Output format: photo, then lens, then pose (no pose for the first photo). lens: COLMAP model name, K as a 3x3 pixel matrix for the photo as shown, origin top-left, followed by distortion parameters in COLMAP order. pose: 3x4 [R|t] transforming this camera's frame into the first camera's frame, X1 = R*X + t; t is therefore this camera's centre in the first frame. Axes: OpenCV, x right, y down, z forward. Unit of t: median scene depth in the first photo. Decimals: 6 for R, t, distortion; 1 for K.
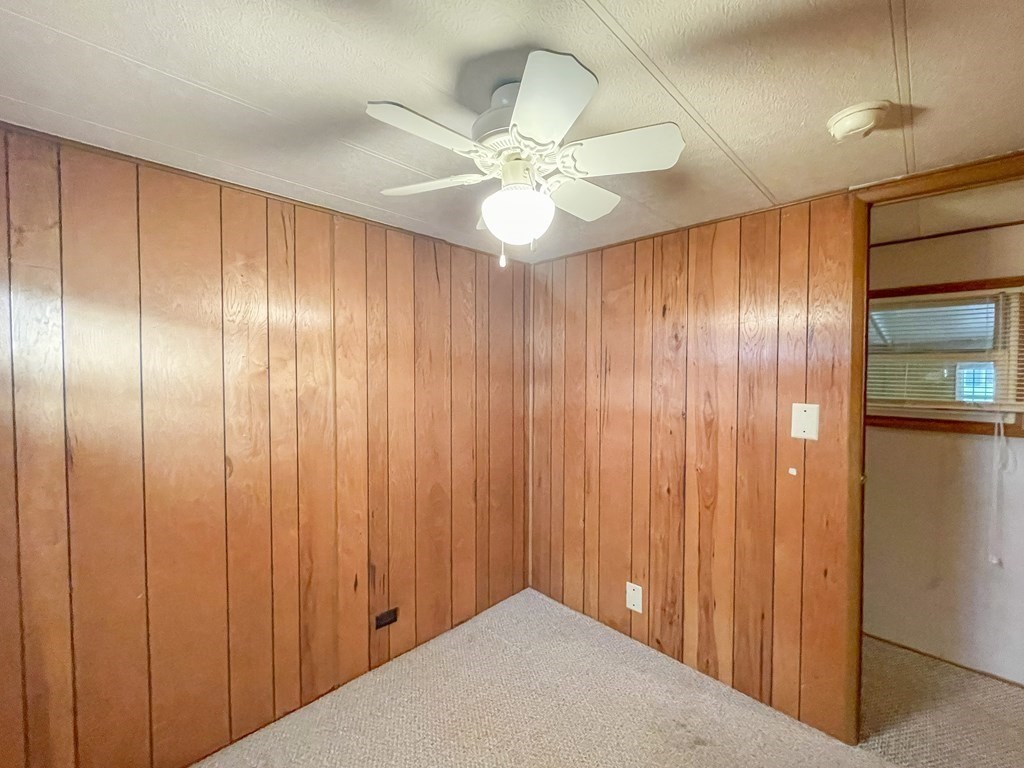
lens RADIAL K [[423.0, 0, 512.4], [0, 423.0, 382.2], [0, 0, 1]] dist [-0.002310, -0.000175]
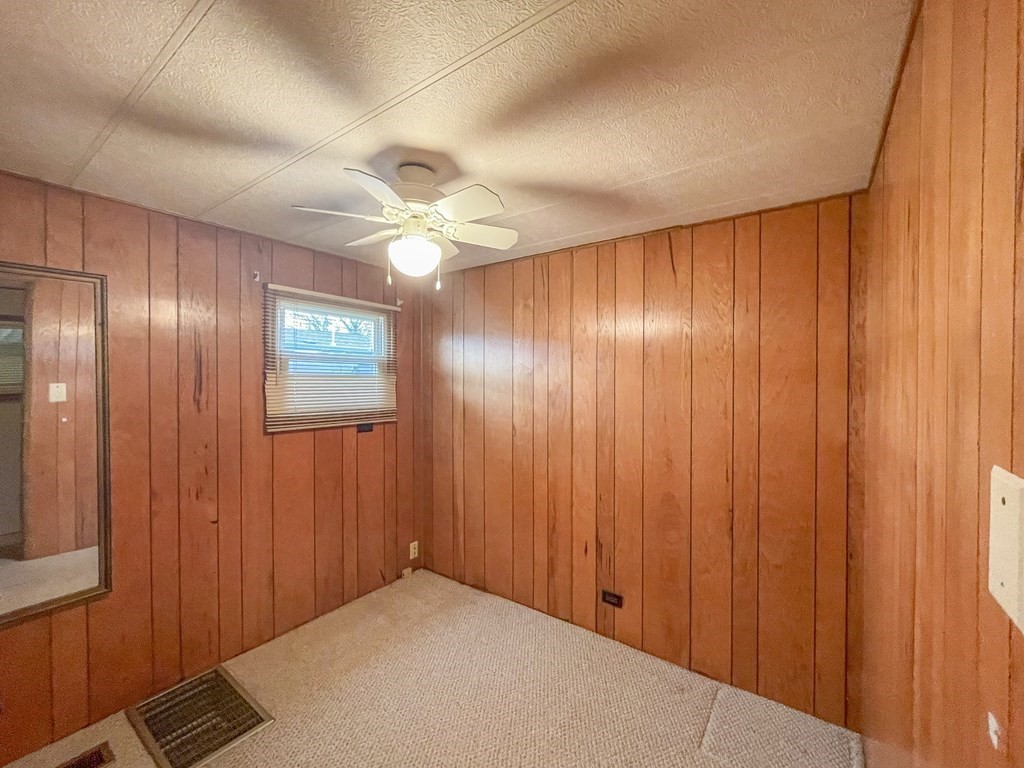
lens RADIAL K [[423.0, 0, 512.4], [0, 423.0, 382.2], [0, 0, 1]] dist [-0.002310, -0.000175]
pose [[0.164611, 0.004955, -0.986346, 0.736881], [-0.029376, 0.999568, 0.000119, 0.009334], [0.985921, 0.028955, 0.164685, 0.554568]]
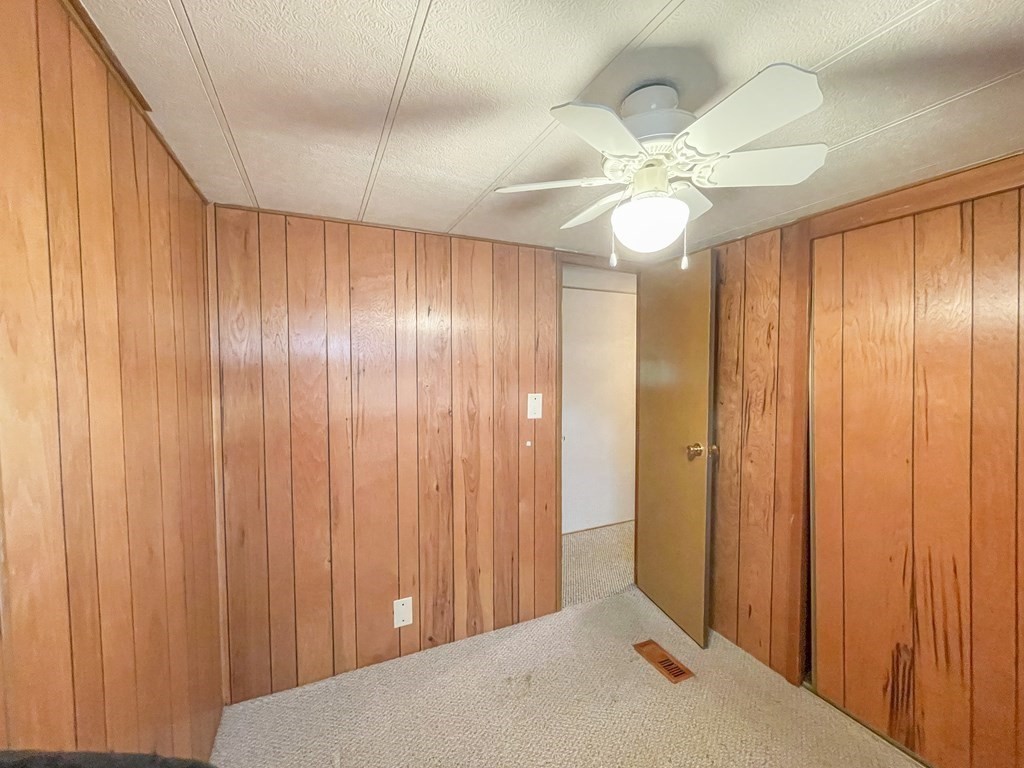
lens RADIAL K [[417.4, 0, 511.9], [0, 417.4, 382.6], [0, 0, 1]] dist [-0.001360, -0.000492]
pose [[0.348010, -0.046489, 0.936337, -0.526468], [0.025767, 0.998867, 0.040017, -0.035839], [-0.937137, 0.010200, 0.348814, 0.496167]]
